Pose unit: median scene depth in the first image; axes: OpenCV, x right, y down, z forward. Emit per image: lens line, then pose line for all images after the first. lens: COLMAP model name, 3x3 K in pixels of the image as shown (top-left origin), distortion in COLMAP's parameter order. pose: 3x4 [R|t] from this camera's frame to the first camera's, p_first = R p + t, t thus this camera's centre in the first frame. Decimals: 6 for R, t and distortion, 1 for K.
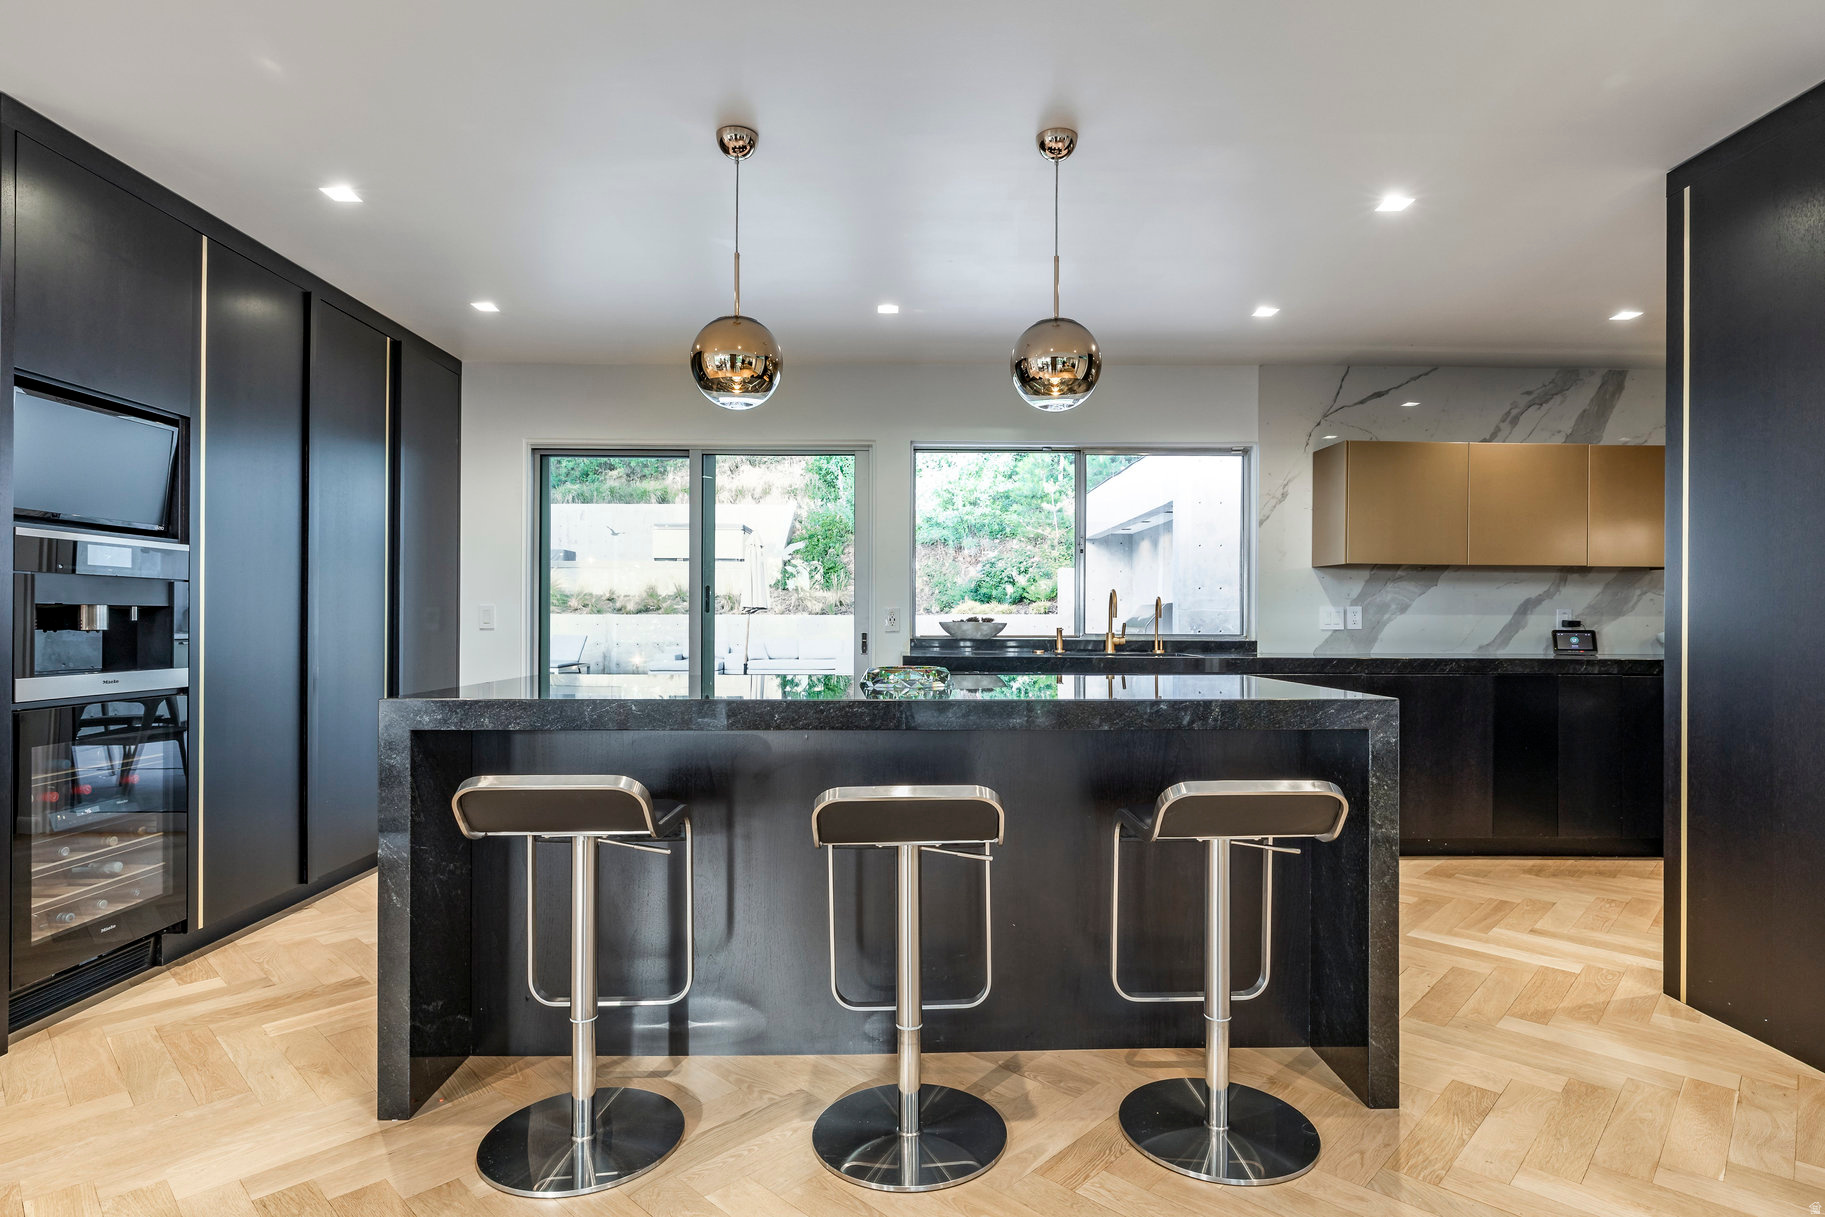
lens RADIAL K [[929.5, 0, 912.5], [0, 929.5, 608.5], [0, 0, 1]] dist [-0.000392, 0.000006]
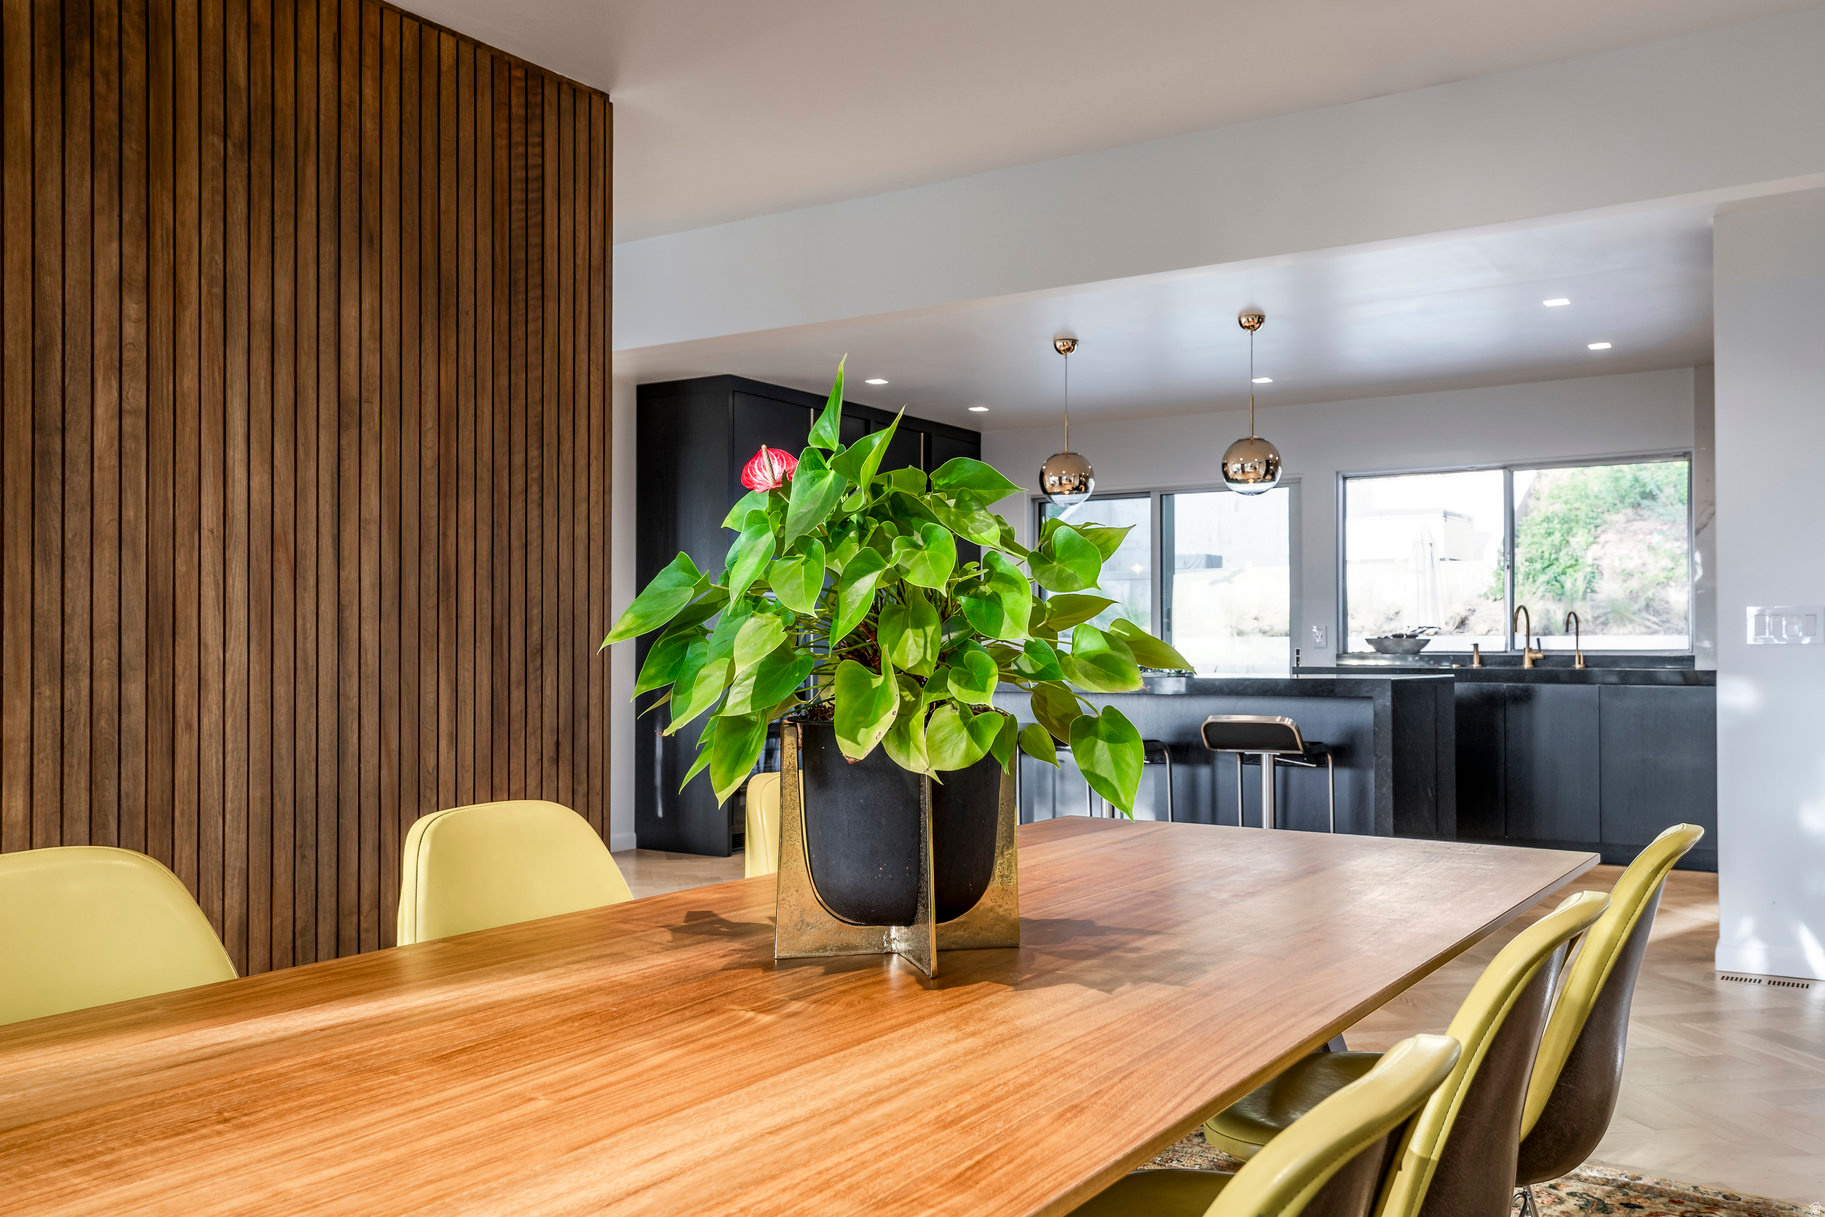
lens RADIAL K [[1518.7, 0, 912.5], [0, 1518.7, 608.5], [0, 0, 1]] dist [-0.000071, -0.000045]
pose [[0.825136, -0.016908, -0.564681, 0.596121], [0.008289, 0.999807, -0.017826, 0.007097], [0.564873, 0.010028, 0.825117, -0.746567]]
